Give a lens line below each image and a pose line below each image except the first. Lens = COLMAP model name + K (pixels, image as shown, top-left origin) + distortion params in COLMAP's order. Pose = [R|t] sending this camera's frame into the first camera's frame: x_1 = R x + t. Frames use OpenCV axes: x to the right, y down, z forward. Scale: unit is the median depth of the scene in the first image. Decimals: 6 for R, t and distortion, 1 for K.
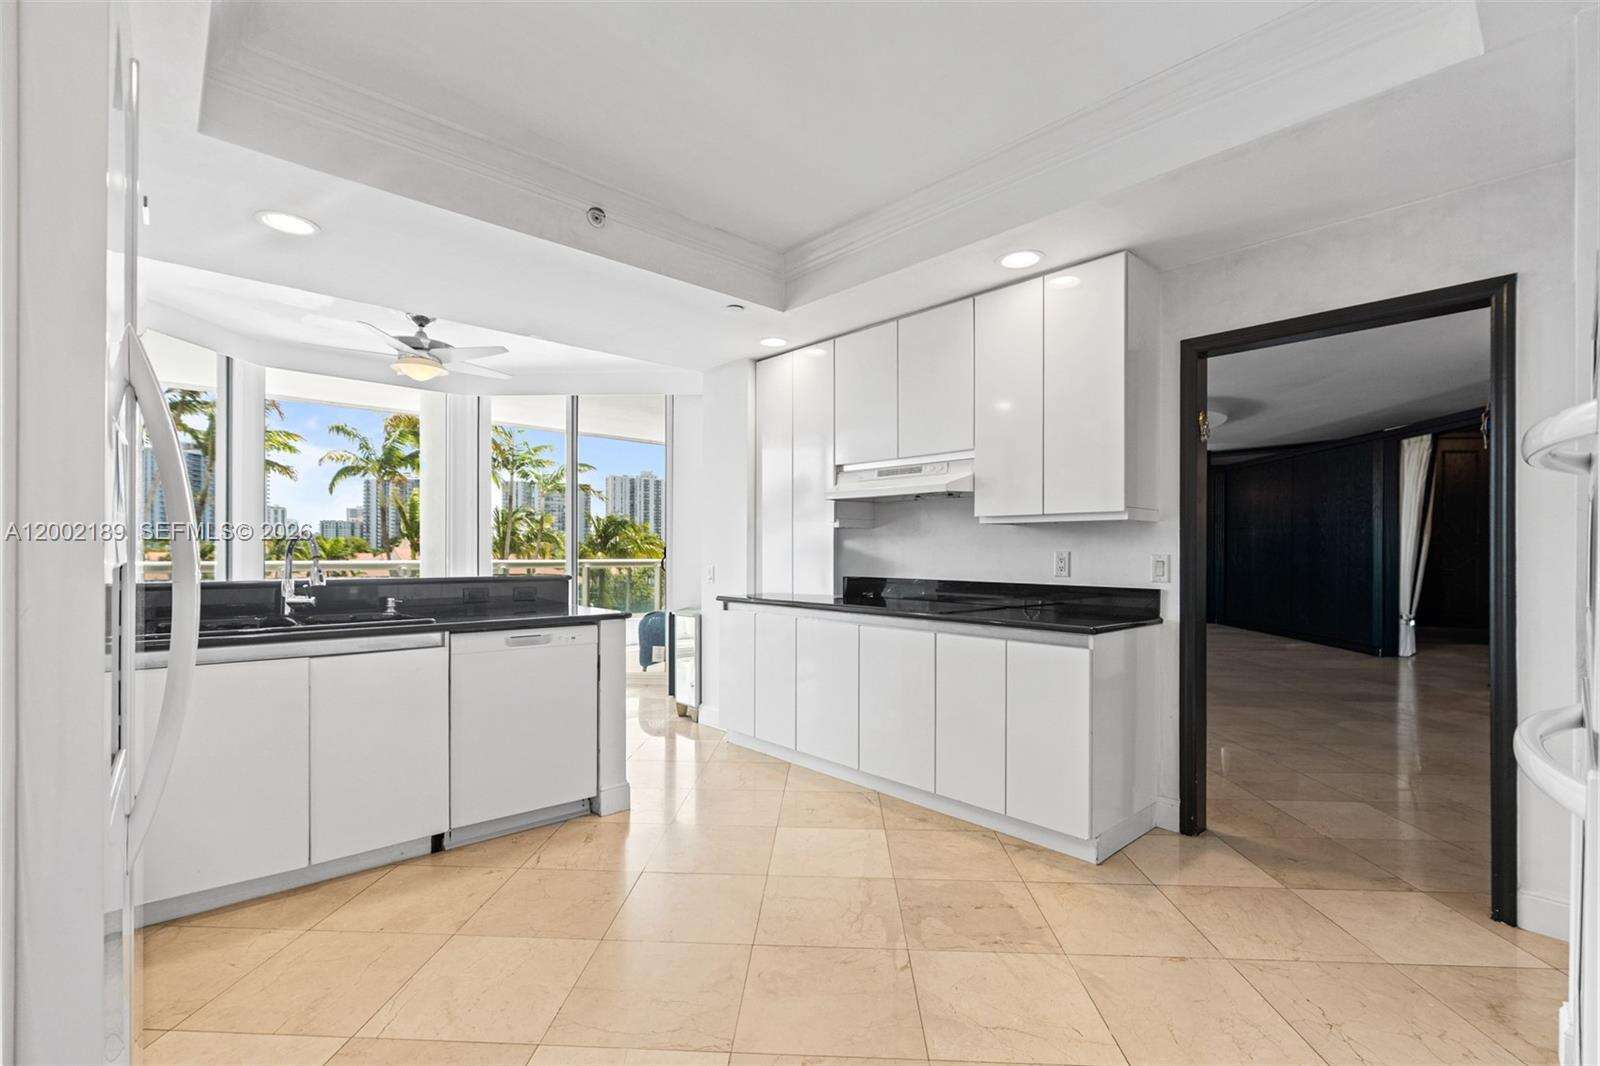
lens RADIAL K [[715.8, 0, 797.4], [0, 715.8, 546.4], [0, 0, 1]] dist [-0.001503, 0.000952]
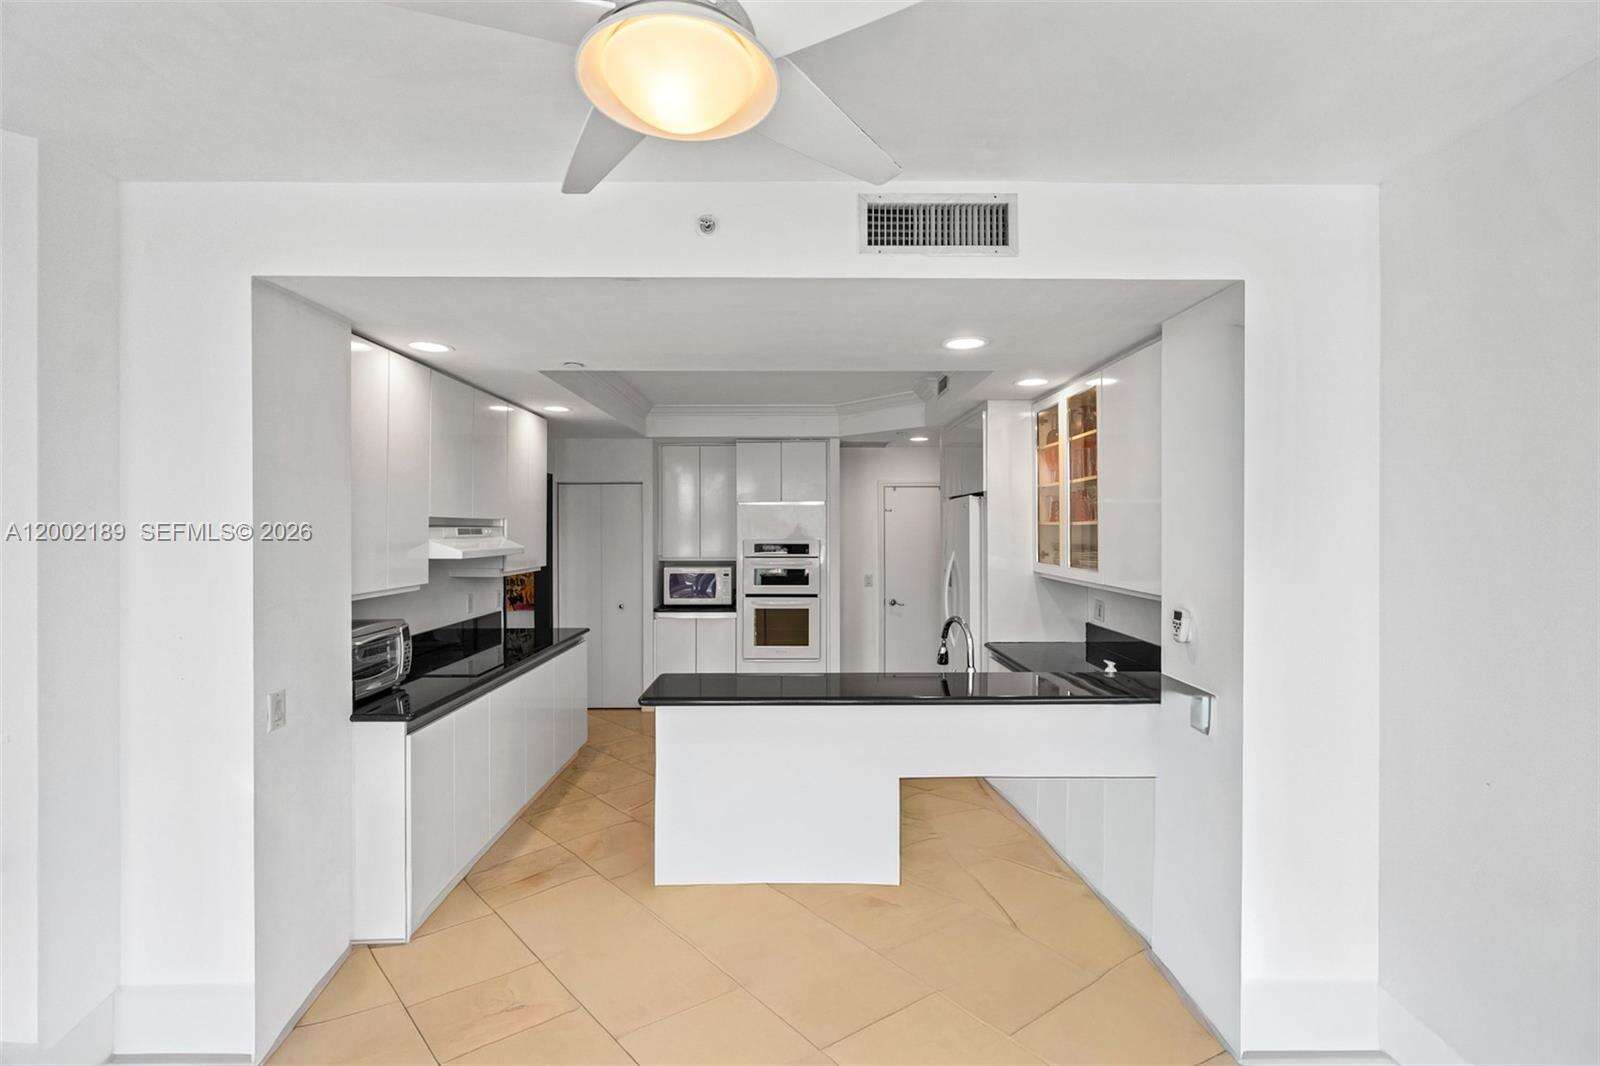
lens RADIAL K [[712.0, 0, 804.6], [0, 712.0, 534.9], [0, 0, 1]] dist [-0.009714, 0.005871]
pose [[-0.748187, -0.009895, 0.663414, -1.234052], [-0.005351, 0.999946, 0.008880, -0.151453], [-0.663466, 0.003094, -0.748200, 1.956161]]
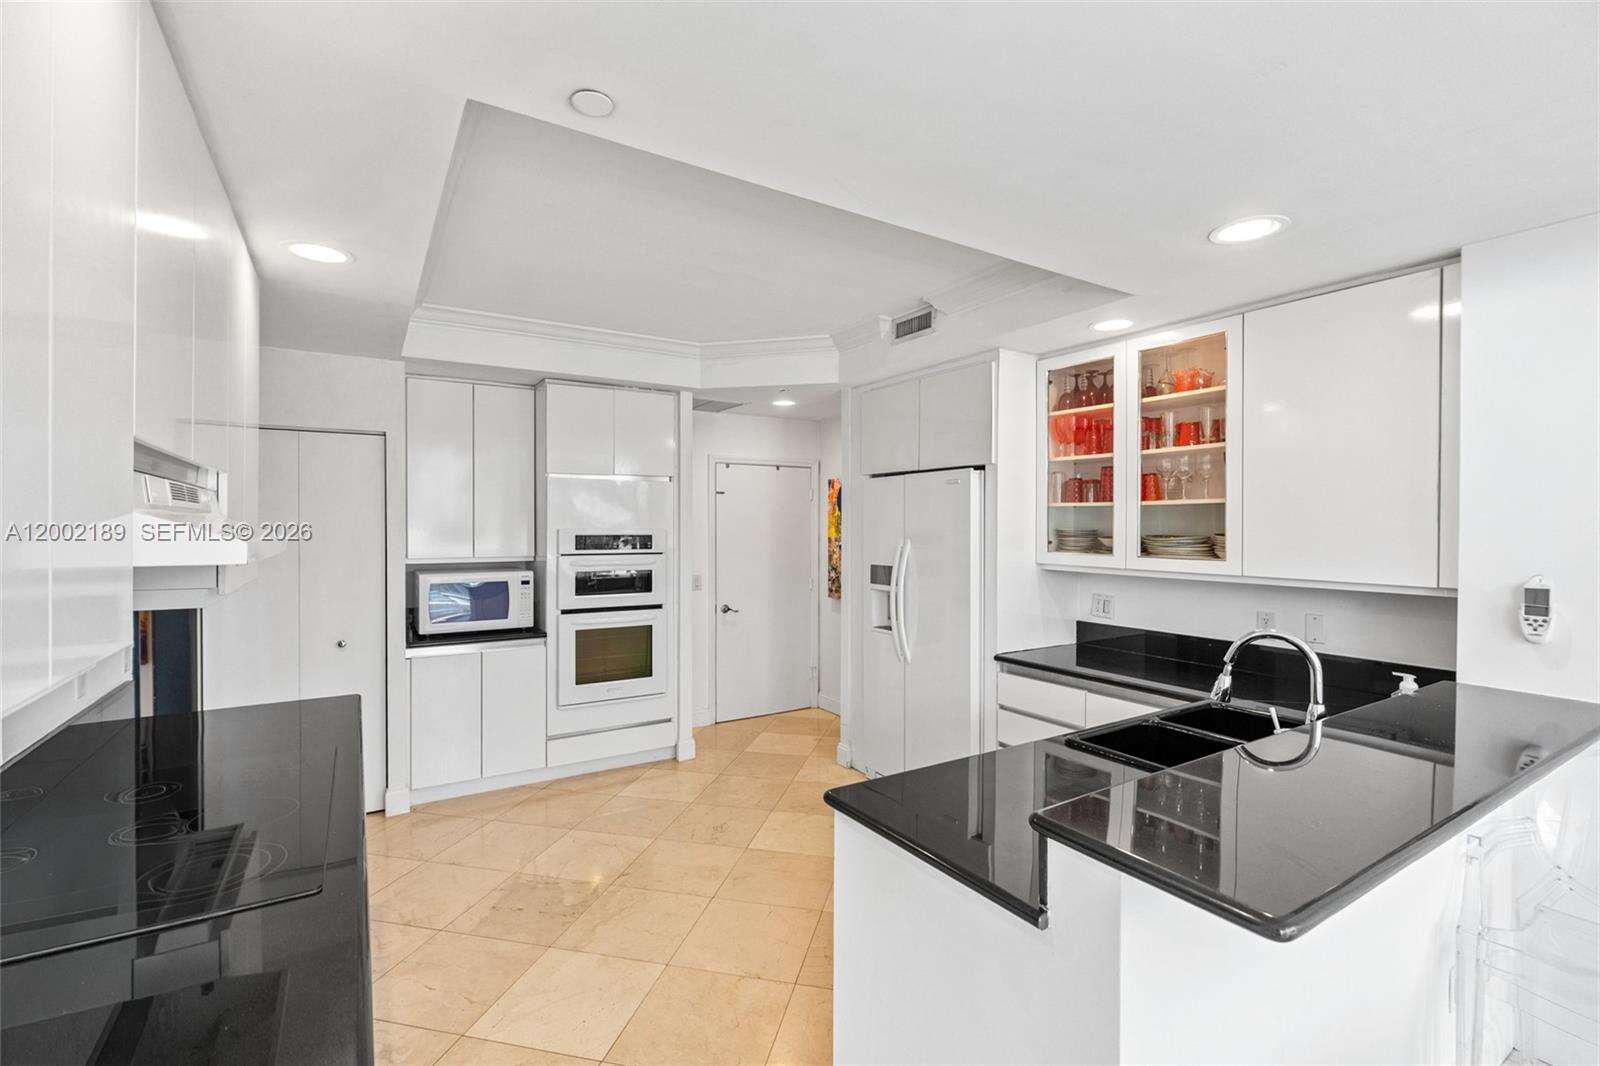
lens RADIAL K [[712.0, 0, 804.6], [0, 712.0, 534.9], [0, 0, 1]] dist [-0.009714, 0.005871]
pose [[-0.984517, -0.007819, 0.175117, -0.364004], [-0.006329, 0.999939, 0.009064, -0.119419], [-0.175177, 0.007816, -0.984506, 1.788649]]
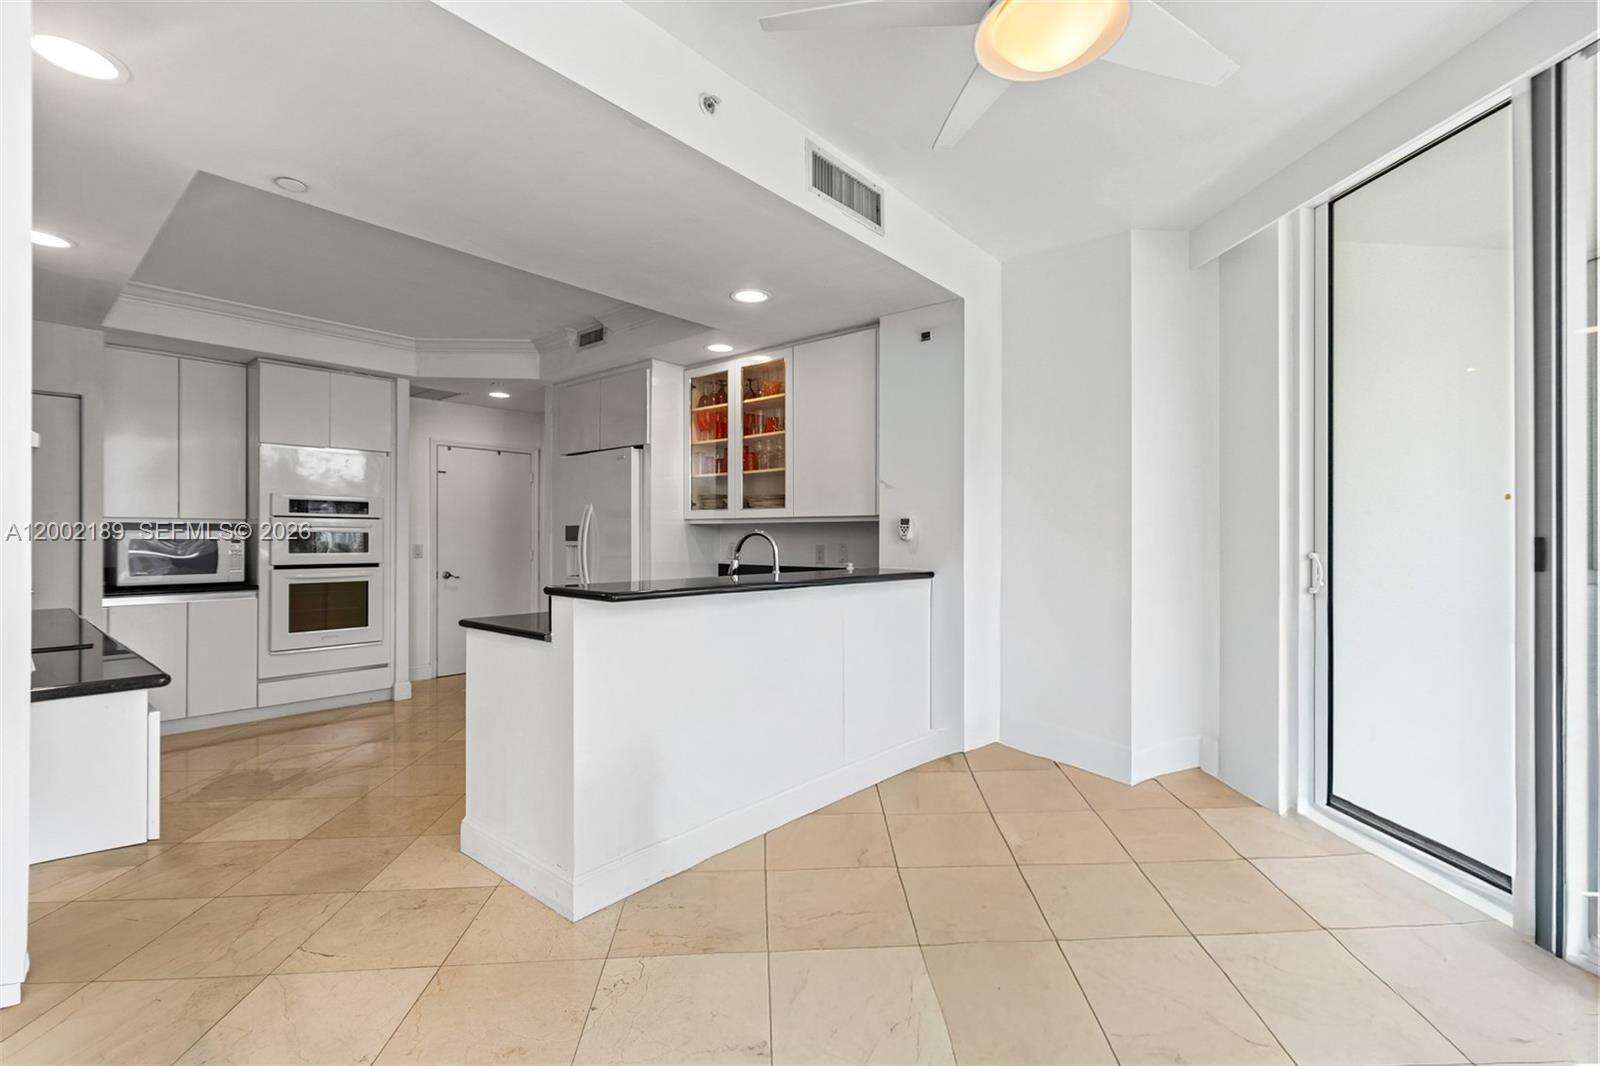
lens RADIAL K [[712.0, 0, 804.6], [0, 712.0, 534.9], [0, 0, 1]] dist [-0.009714, 0.005871]
pose [[-0.991502, -0.004257, -0.130018, -0.623516], [-0.003108, 0.999954, -0.009039, -0.002650], [0.130051, -0.008558, -0.991470, 2.231520]]
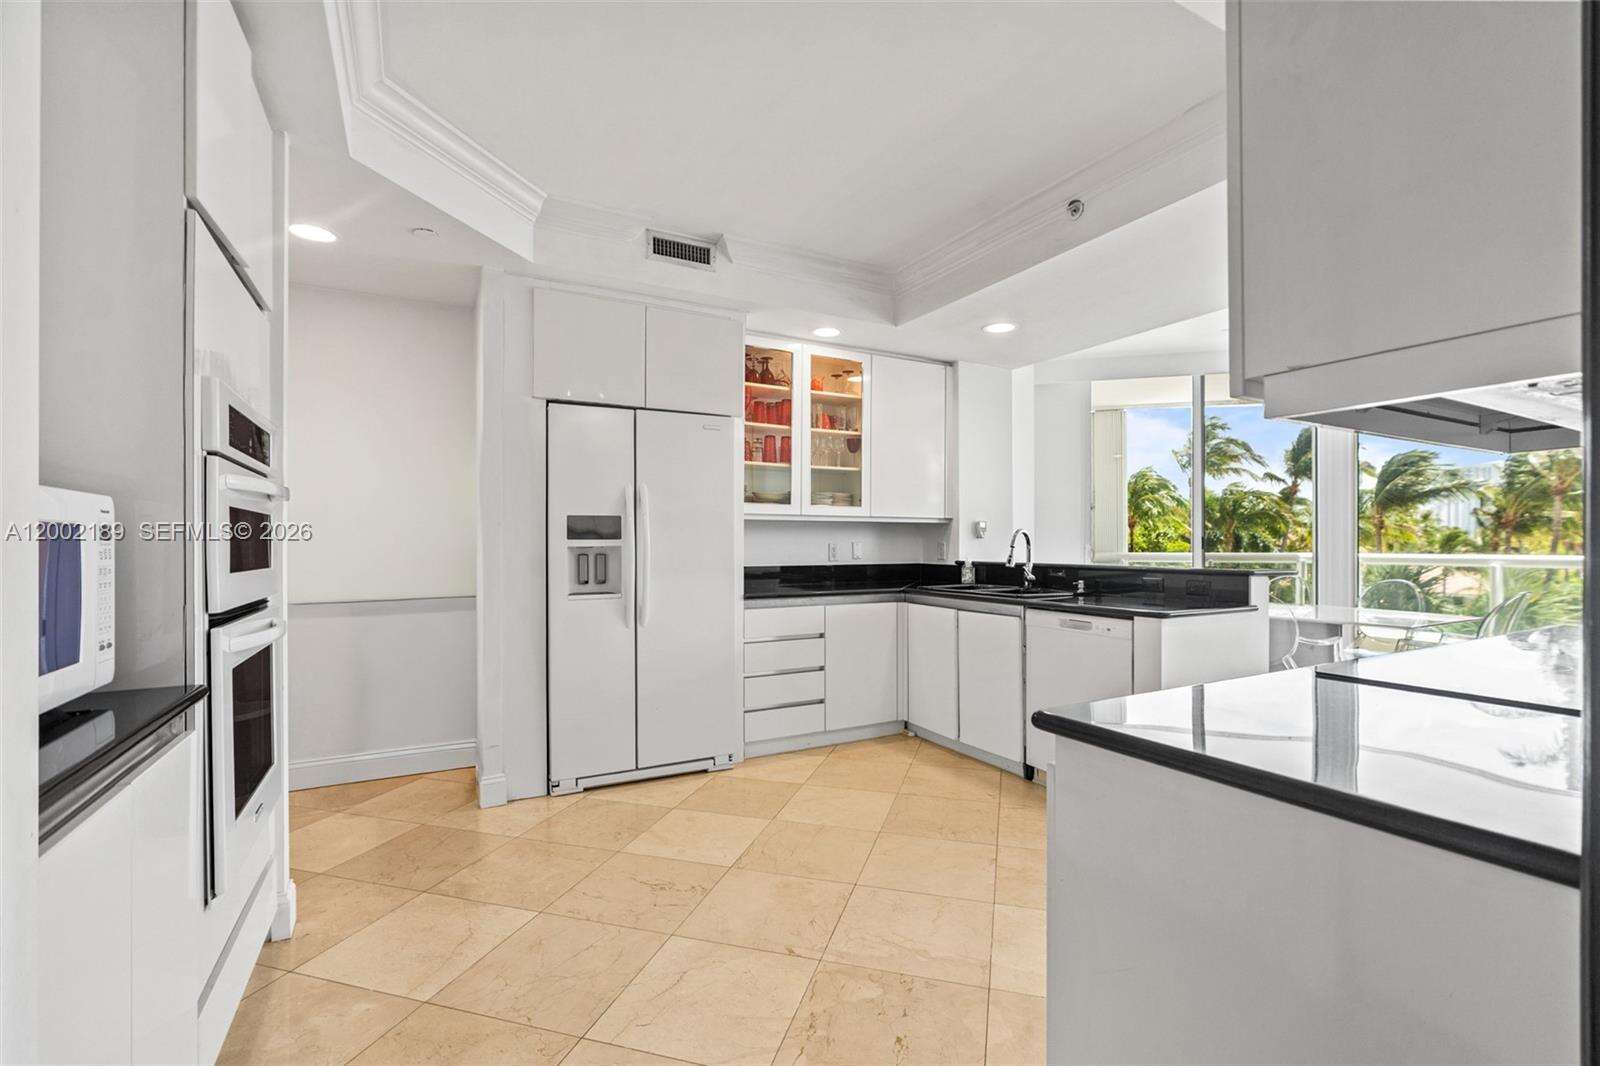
lens RADIAL K [[713.1, 0, 809.7], [0, 713.1, 537.6], [0, 0, 1]] dist [-0.000513, 0.000066]
pose [[-0.229395, -0.009994, -0.973282, 0.830288], [0.005021, 0.999922, -0.011451, 0.010911], [0.973321, -0.007513, -0.229327, 0.925358]]
